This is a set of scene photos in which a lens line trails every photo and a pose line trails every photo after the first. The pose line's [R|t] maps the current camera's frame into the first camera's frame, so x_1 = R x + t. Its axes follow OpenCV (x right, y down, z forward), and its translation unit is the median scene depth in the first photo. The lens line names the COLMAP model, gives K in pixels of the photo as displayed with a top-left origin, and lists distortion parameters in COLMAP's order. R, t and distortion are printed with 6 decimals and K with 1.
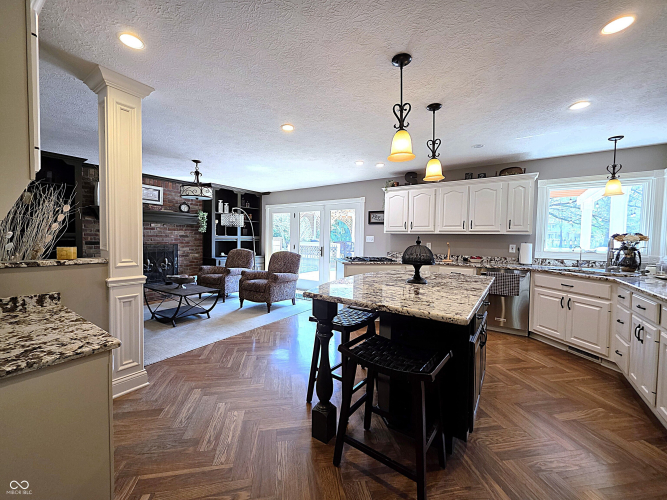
lens RADIAL K [[268.5, 0, 333.5], [0, 268.5, 250.0], [0, 0, 1]] dist [0.001988, 0.000069]
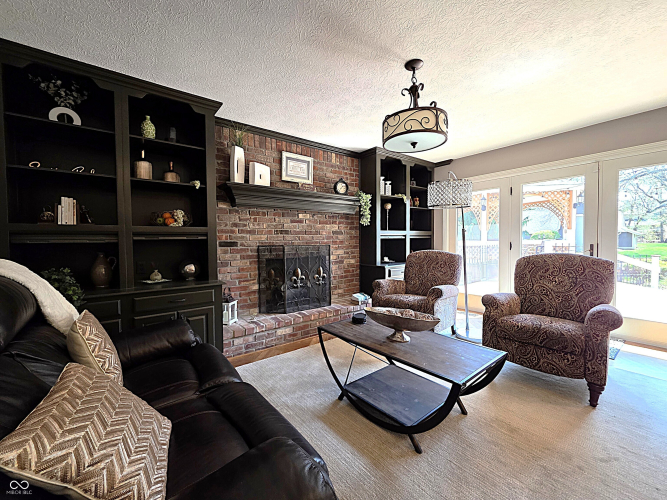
lens RADIAL K [[268.5, 0, 333.5], [0, 268.5, 250.0], [0, 0, 1]] dist [0.001988, 0.000069]
pose [[0.952144, -0.016460, -0.305208, -0.370506], [0.014086, 0.999851, -0.009978, -0.002068], [0.305326, 0.005202, 0.952234, 0.375432]]
